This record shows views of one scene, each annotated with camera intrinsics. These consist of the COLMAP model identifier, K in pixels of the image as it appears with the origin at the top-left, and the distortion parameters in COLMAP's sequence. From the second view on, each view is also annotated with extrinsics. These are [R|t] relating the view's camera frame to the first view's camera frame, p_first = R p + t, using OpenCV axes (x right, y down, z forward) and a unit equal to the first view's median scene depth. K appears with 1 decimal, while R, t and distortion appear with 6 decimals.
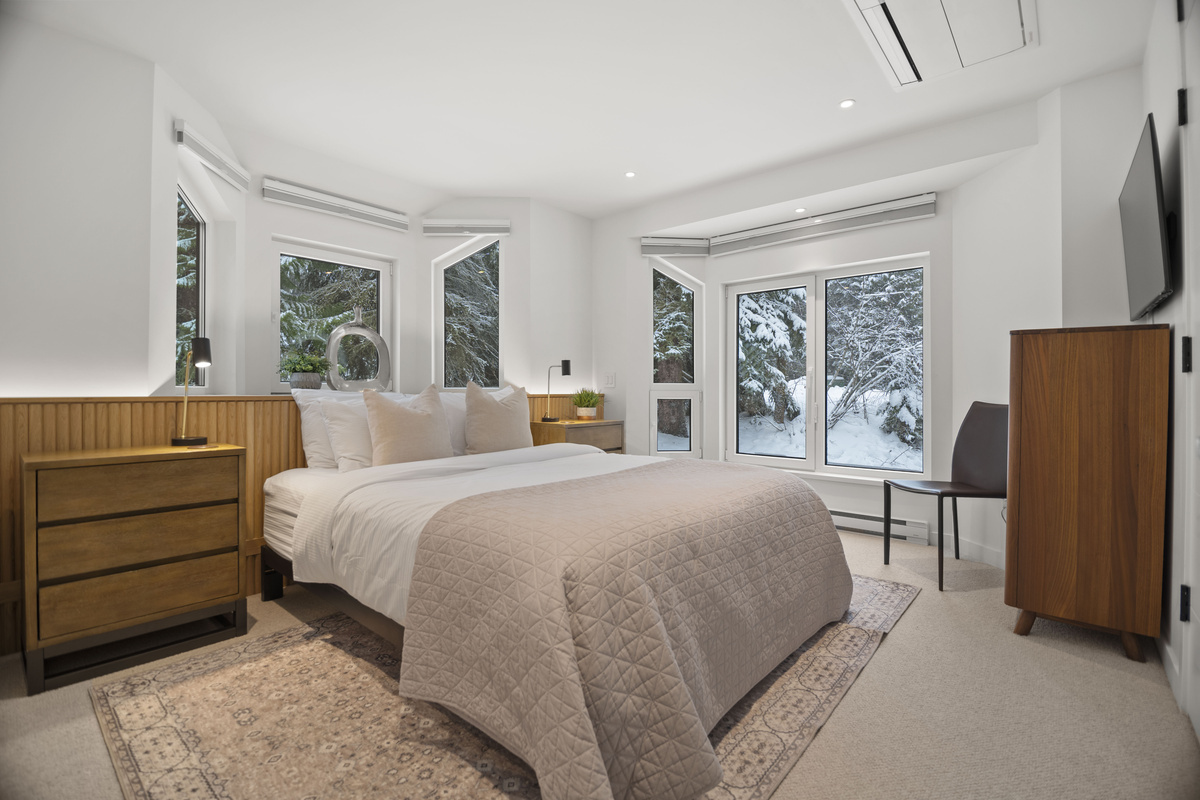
lens RADIAL K [[544.0, 0, 601.6], [0, 544.0, 398.5], [0, 0, 1]] dist [0.012694, -0.000272]
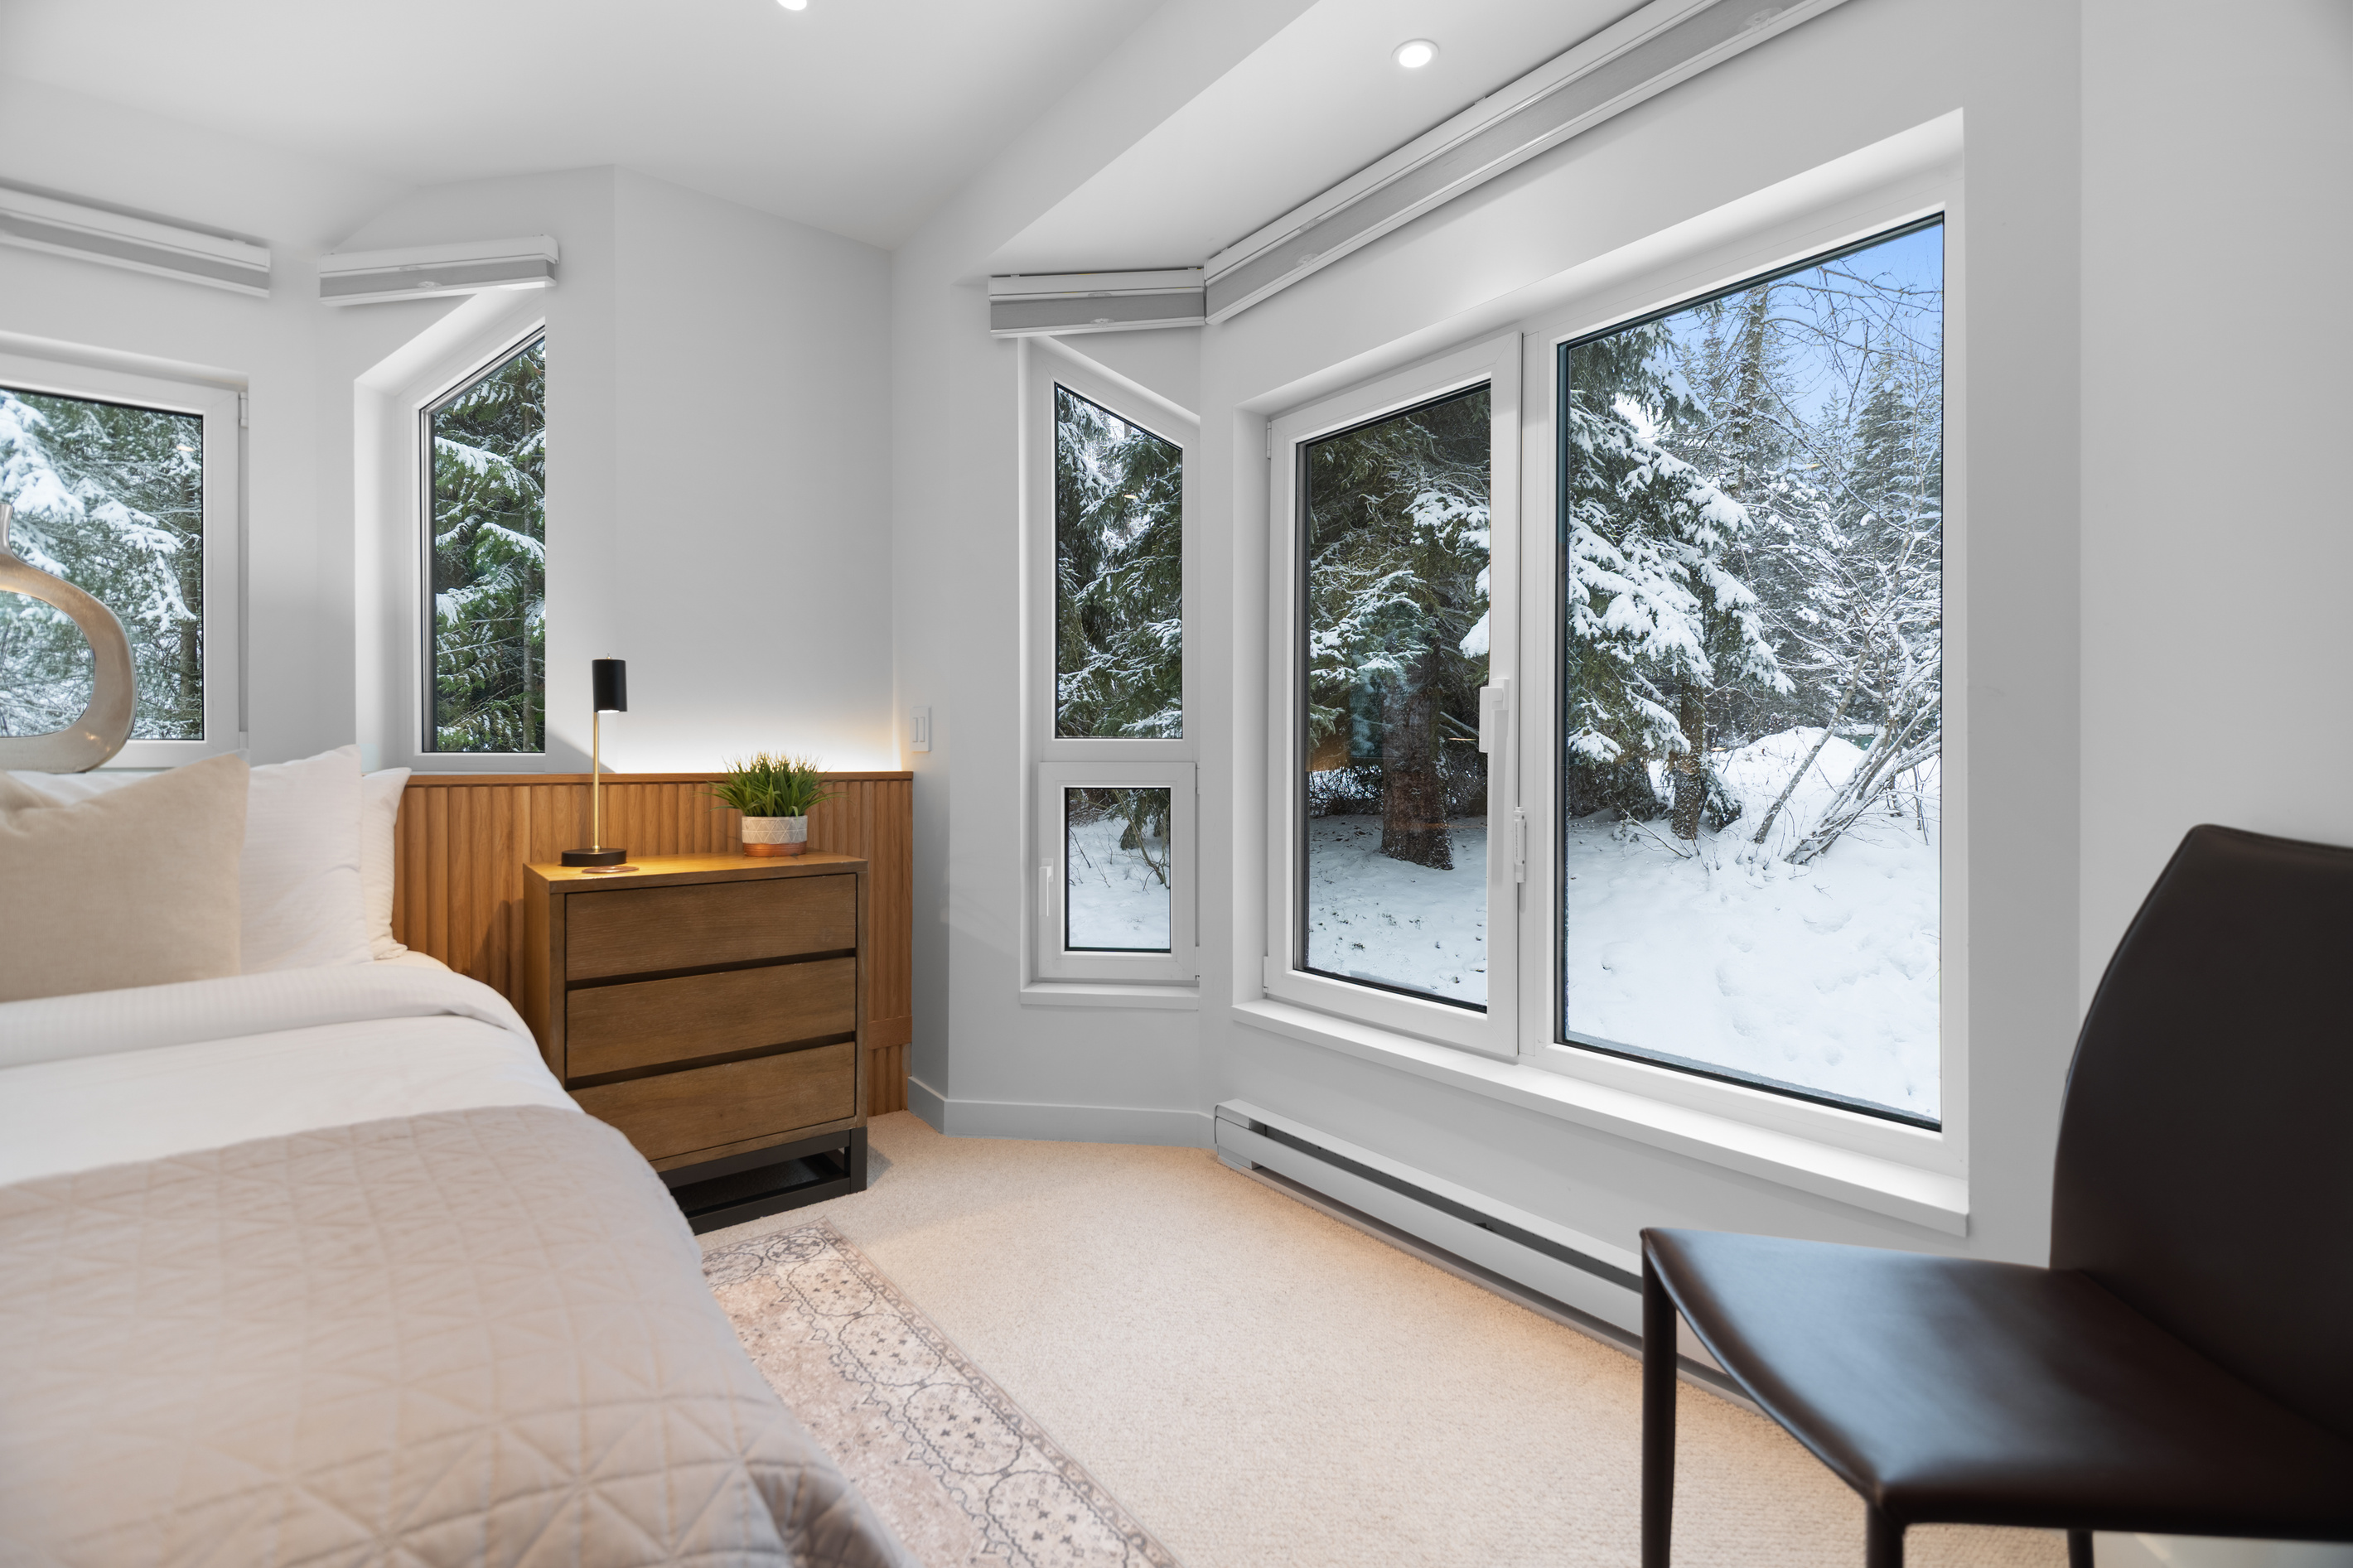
lens RADIAL K [[1066.5, 0, 1182.2], [0, 1066.5, 774.0], [0, 0, 1]] dist [0.012694, -0.000272]
pose [[0.983676, -0.002101, -0.179937, 0.115582], [0.001582, 0.999994, -0.003025, -0.002031], [0.179942, 0.002691, 0.983673, 0.161221]]
